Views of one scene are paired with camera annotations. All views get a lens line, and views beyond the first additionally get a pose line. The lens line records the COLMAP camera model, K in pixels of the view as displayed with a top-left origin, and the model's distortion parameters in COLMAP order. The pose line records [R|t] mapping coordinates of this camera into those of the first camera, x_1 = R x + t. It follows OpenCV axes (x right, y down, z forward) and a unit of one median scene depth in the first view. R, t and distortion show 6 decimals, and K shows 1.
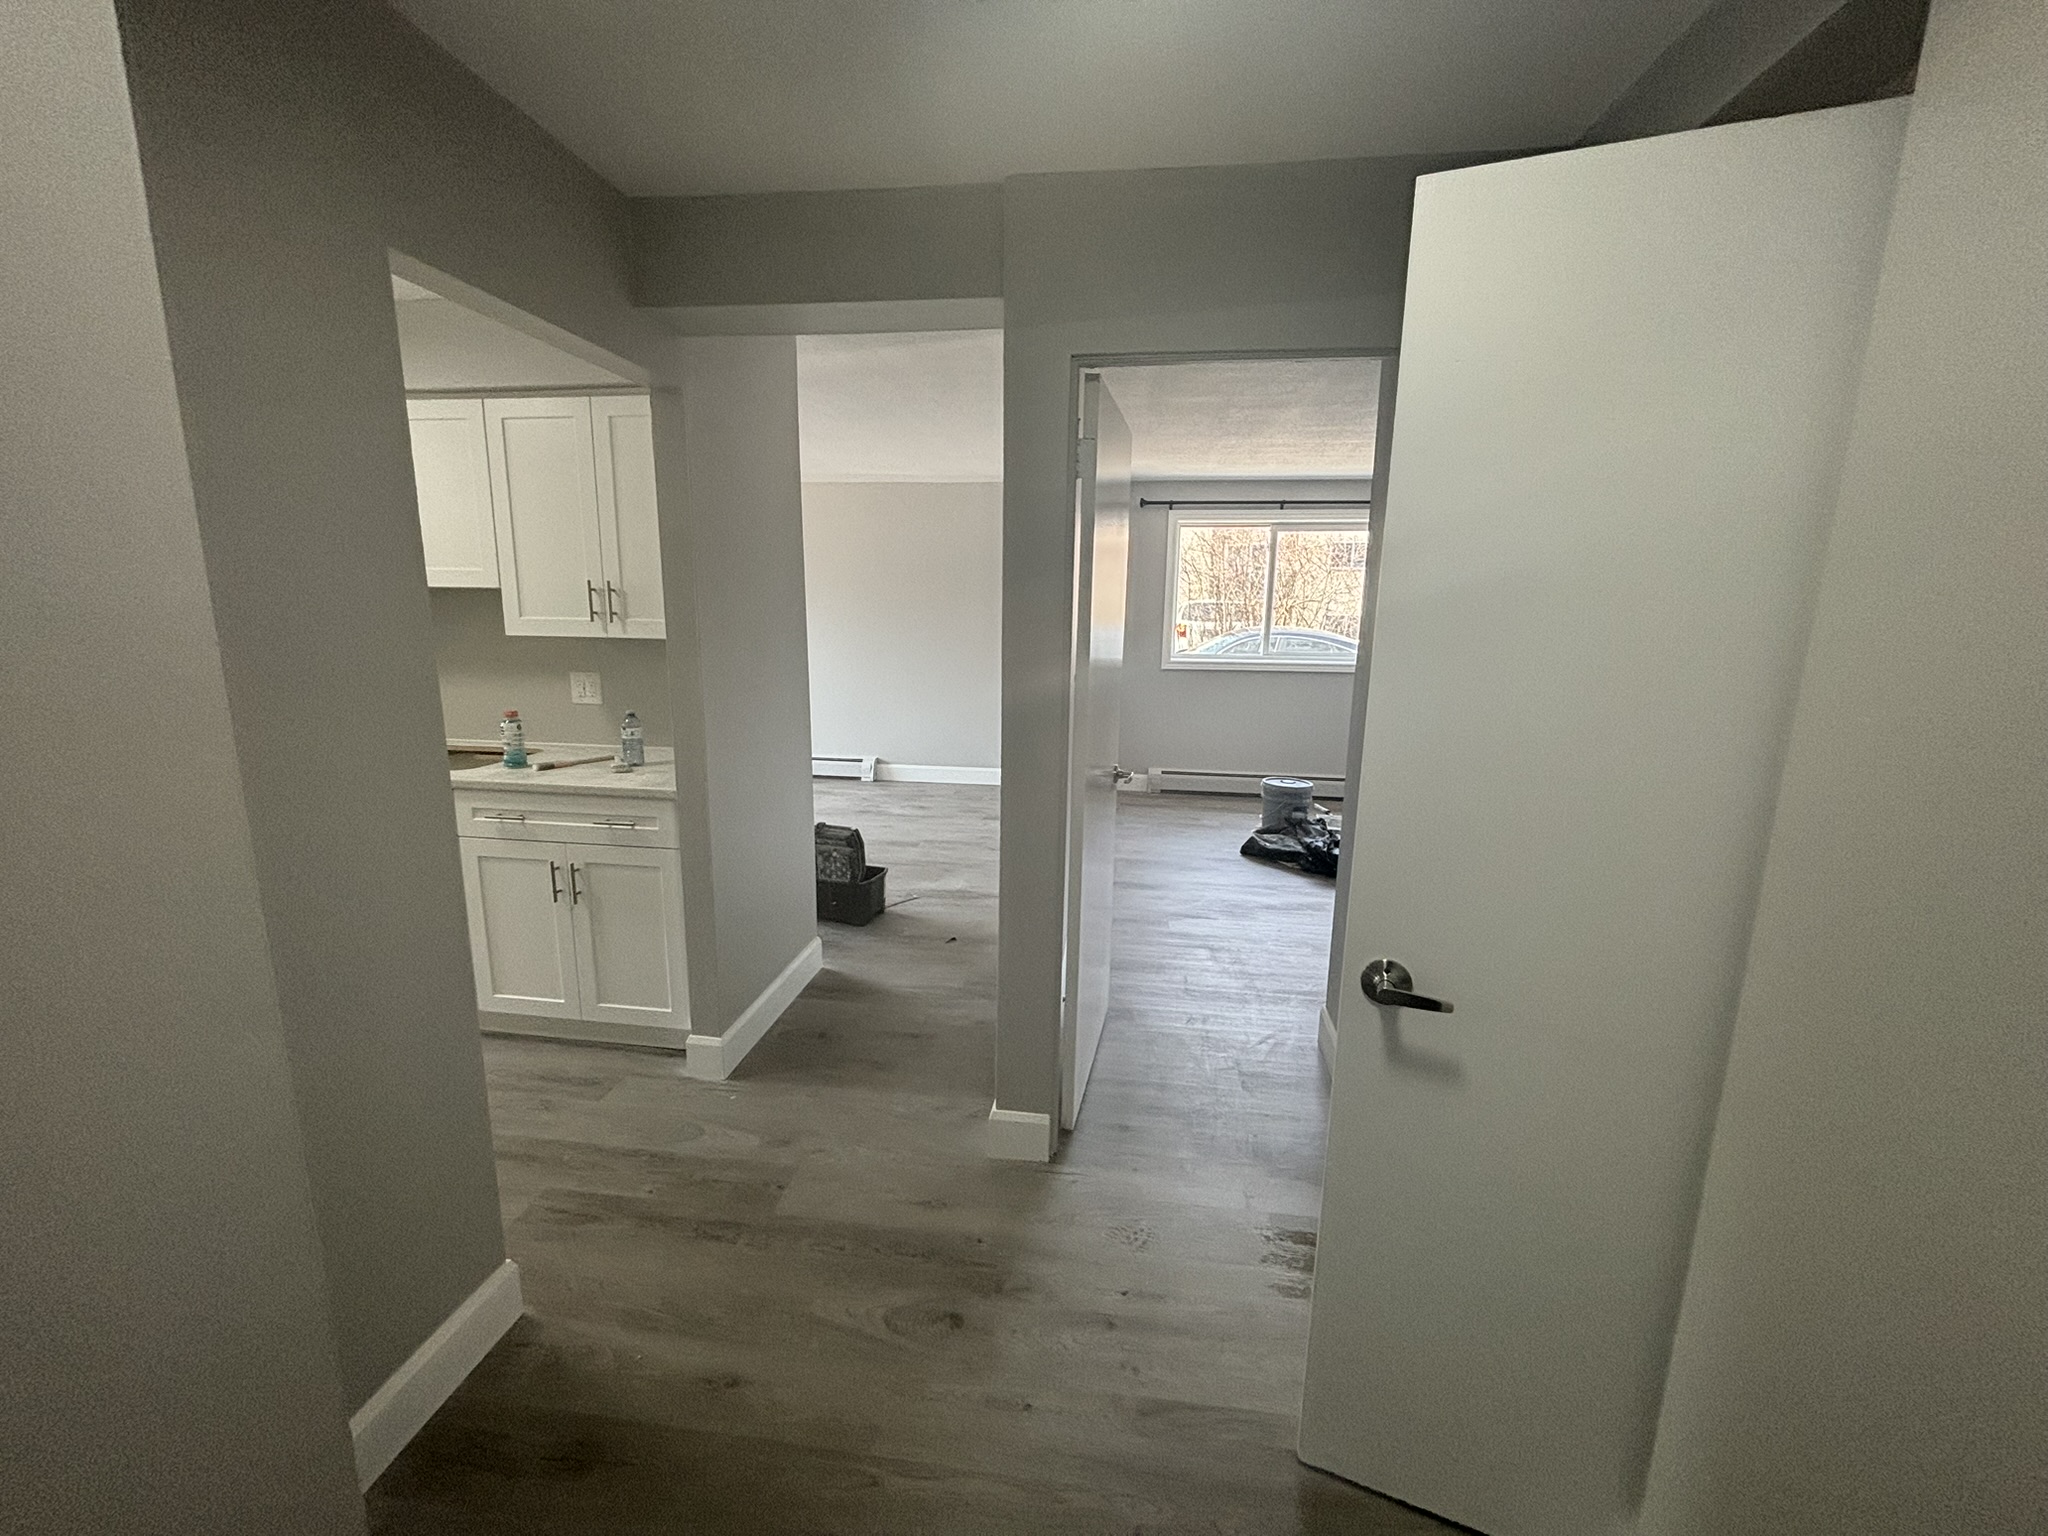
lens RADIAL K [[831.3, 0, 1024.0], [0, 831.3, 768.0], [0, 0, 1]] dist [-0.001510, -0.000174]
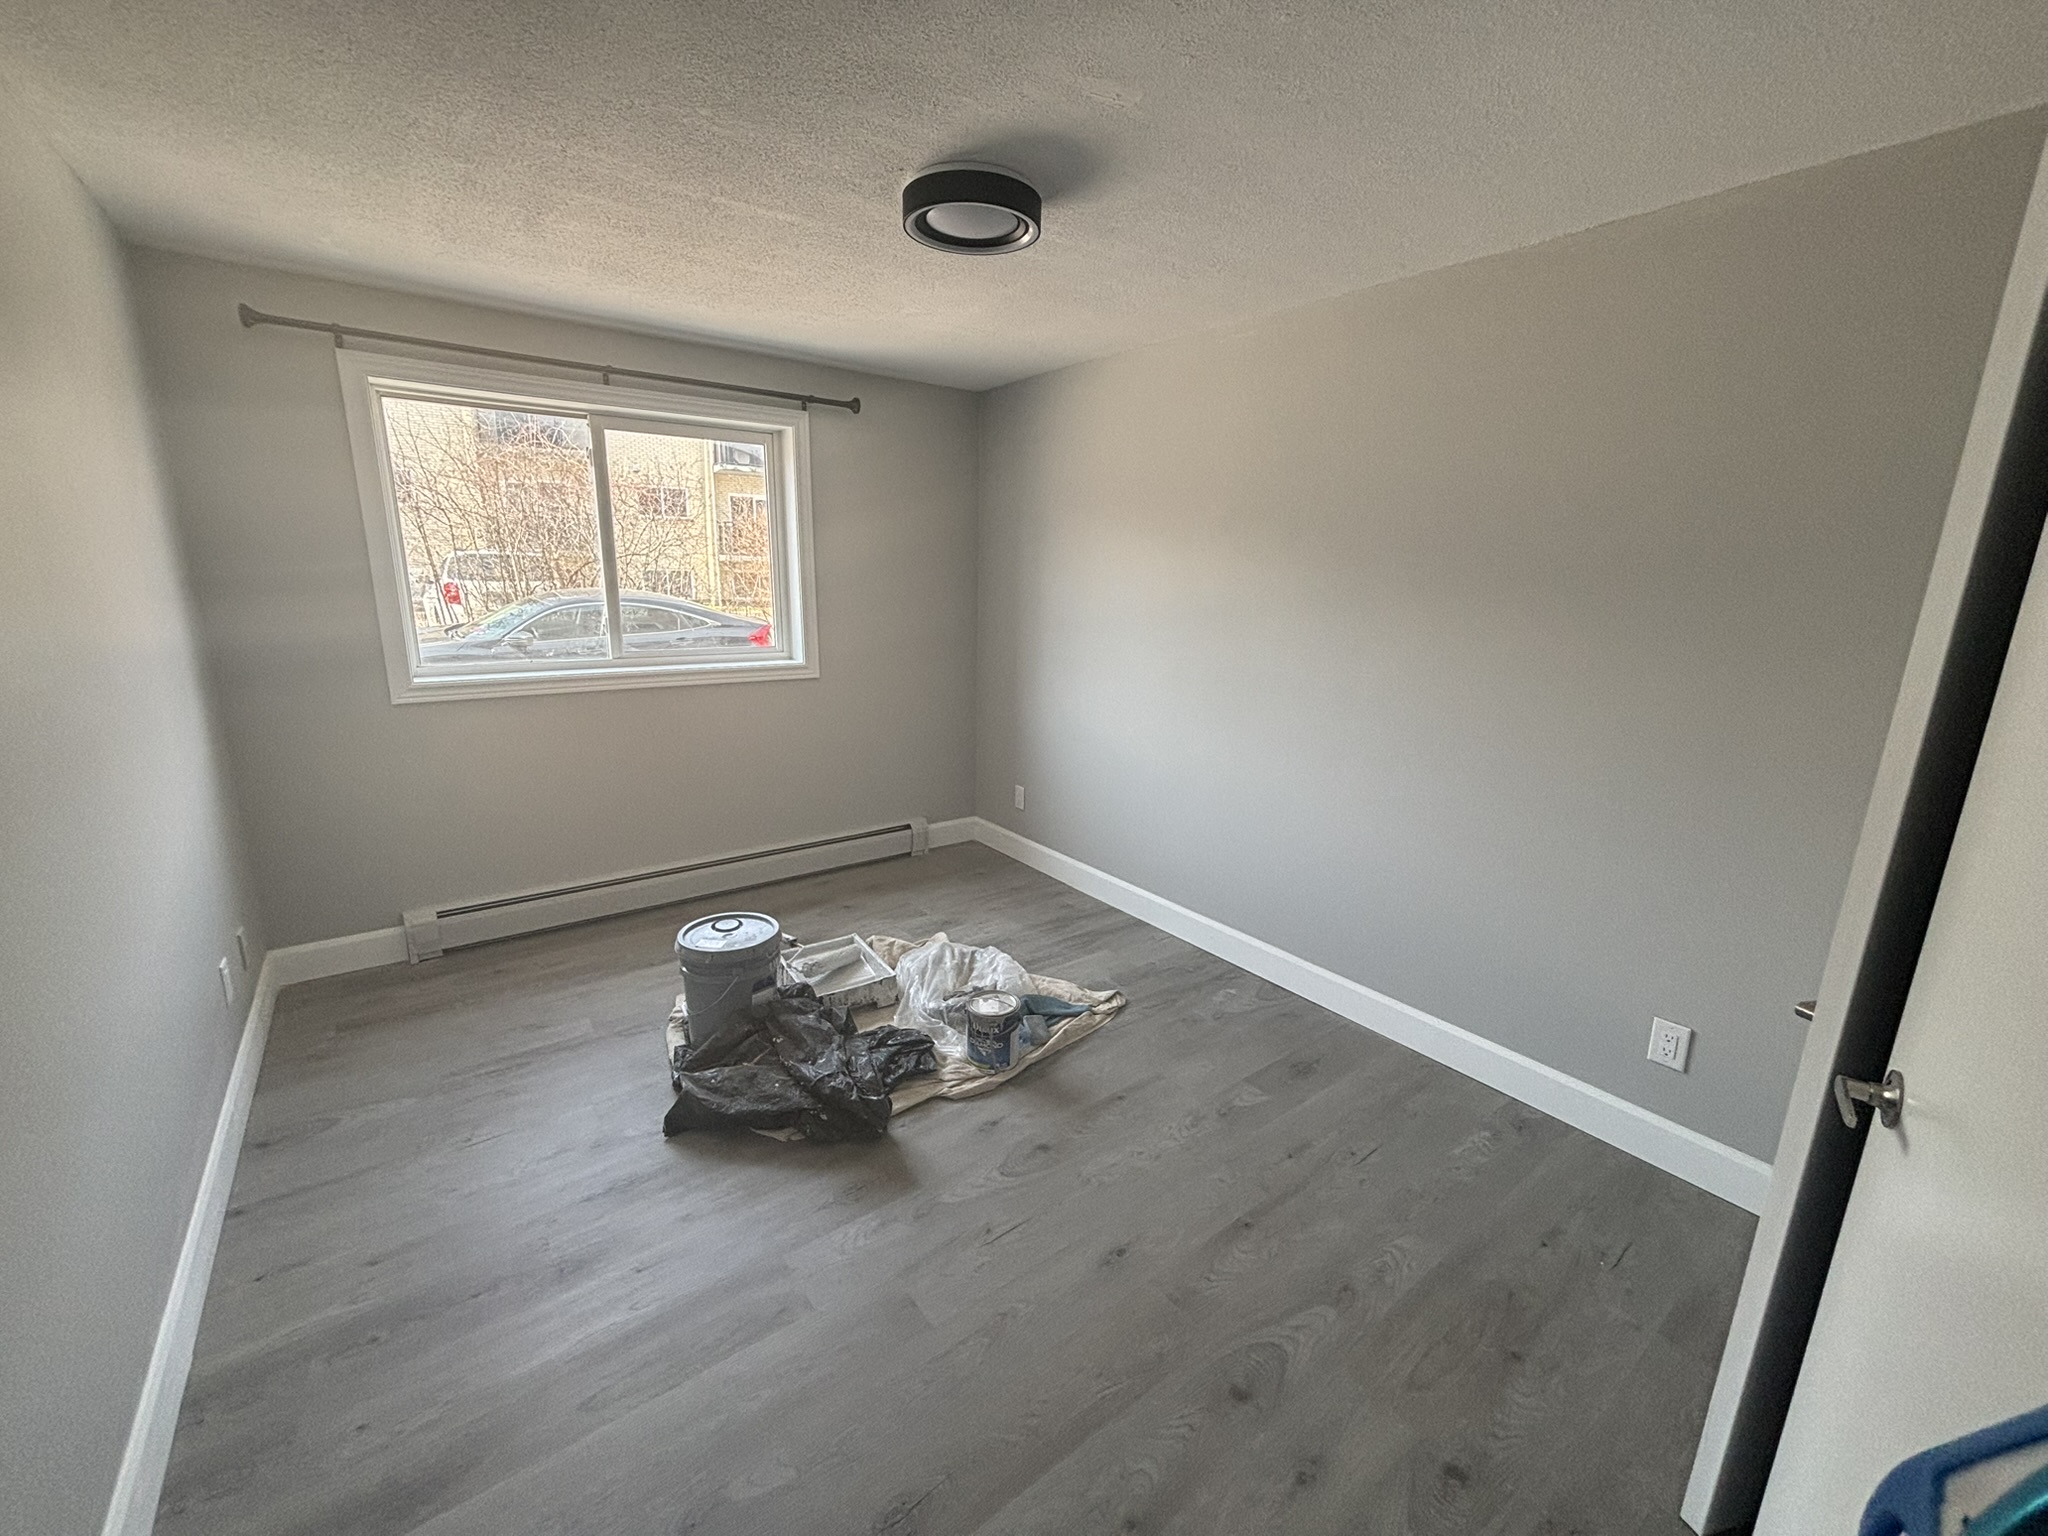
lens RADIAL K [[831.3, 0, 1024.0], [0, 831.3, 768.0], [0, 0, 1]] dist [-0.001510, -0.000174]
pose [[0.717092, -0.160184, 0.678321, 0.099469], [0.122458, 0.987048, 0.103632, -0.090310], [-0.686136, 0.008753, 0.727420, 0.421857]]
